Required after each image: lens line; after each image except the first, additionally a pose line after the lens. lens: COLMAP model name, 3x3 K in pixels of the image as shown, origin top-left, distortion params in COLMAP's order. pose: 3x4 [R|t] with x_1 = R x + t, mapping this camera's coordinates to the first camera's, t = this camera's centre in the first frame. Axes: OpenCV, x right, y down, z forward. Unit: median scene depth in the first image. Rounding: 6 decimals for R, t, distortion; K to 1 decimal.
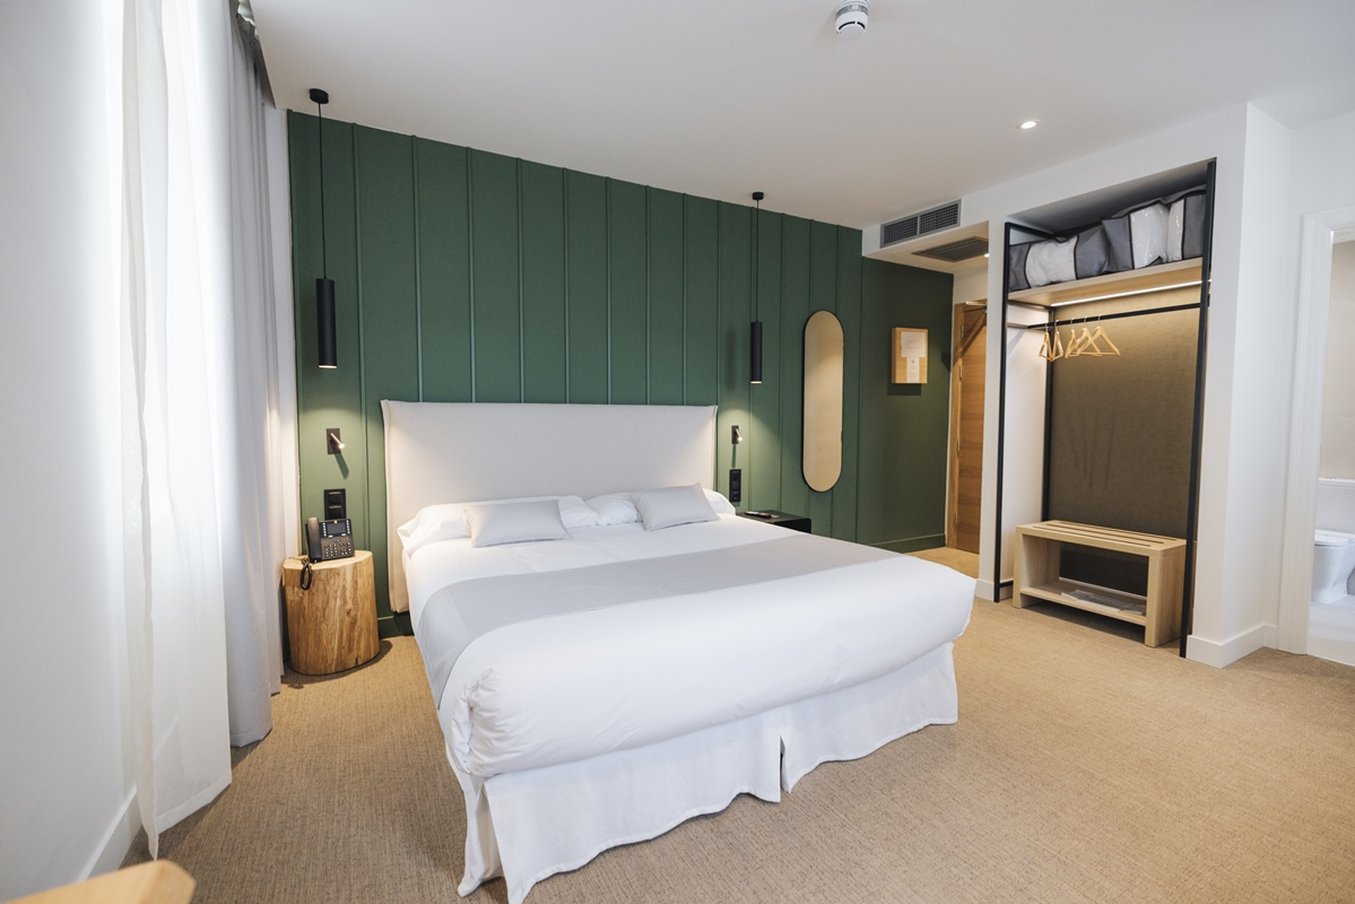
lens RADIAL K [[576.5, 0, 699.5], [0, 576.5, 450.6], [0, 0, 1]] dist [-0.001009, -0.001504]
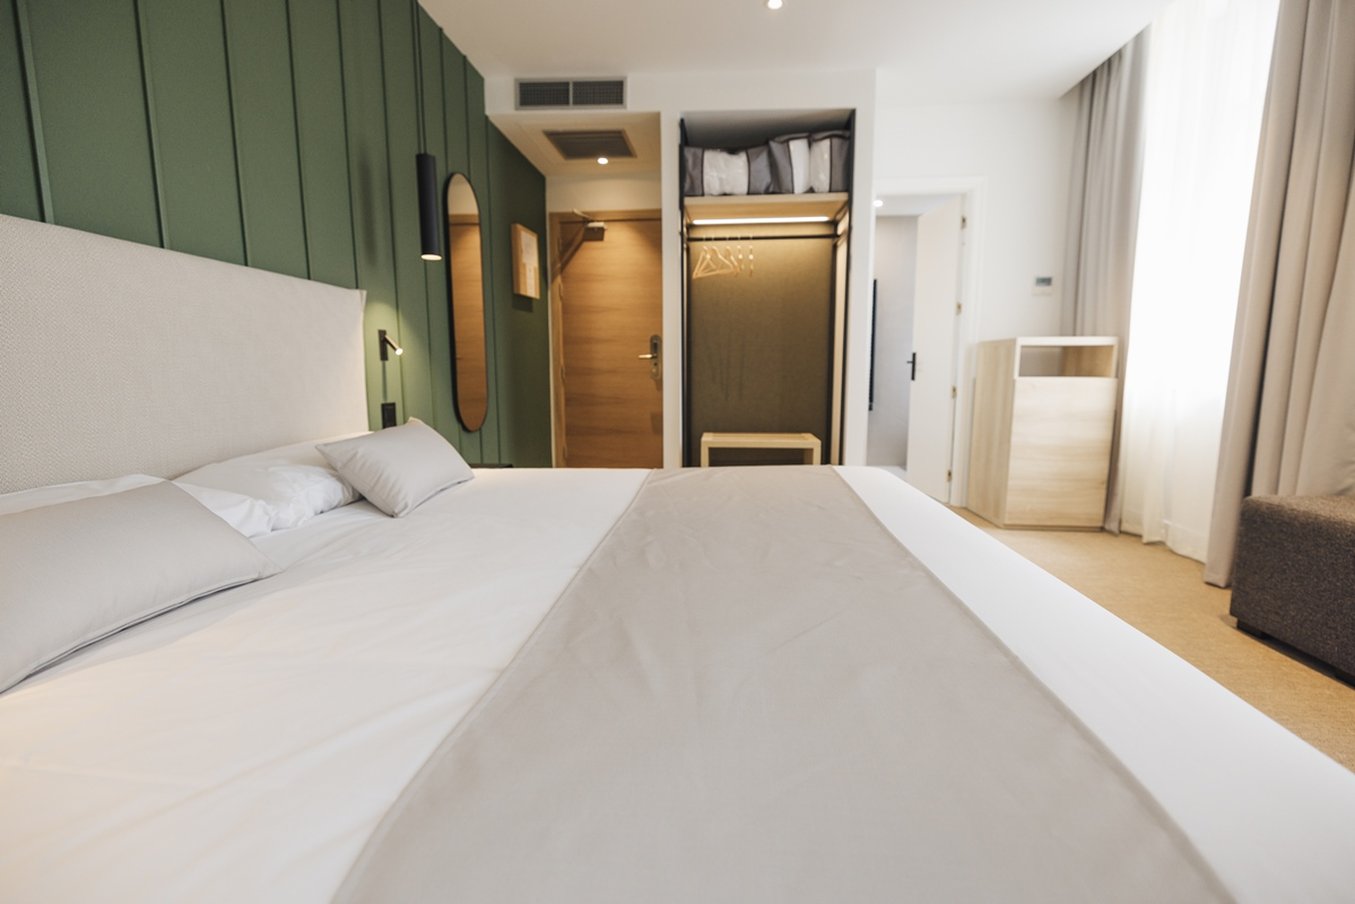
lens RADIAL K [[576.5, 0, 671.5], [0, 576.5, 443.4], [0, 0, 1]] dist [-0.001009, -0.001504]
pose [[0.582067, -0.110782, 0.805559, -0.275677], [0.059767, 0.993825, 0.093487, 0.038384], [-0.810941, -0.006269, 0.585094, 0.439110]]
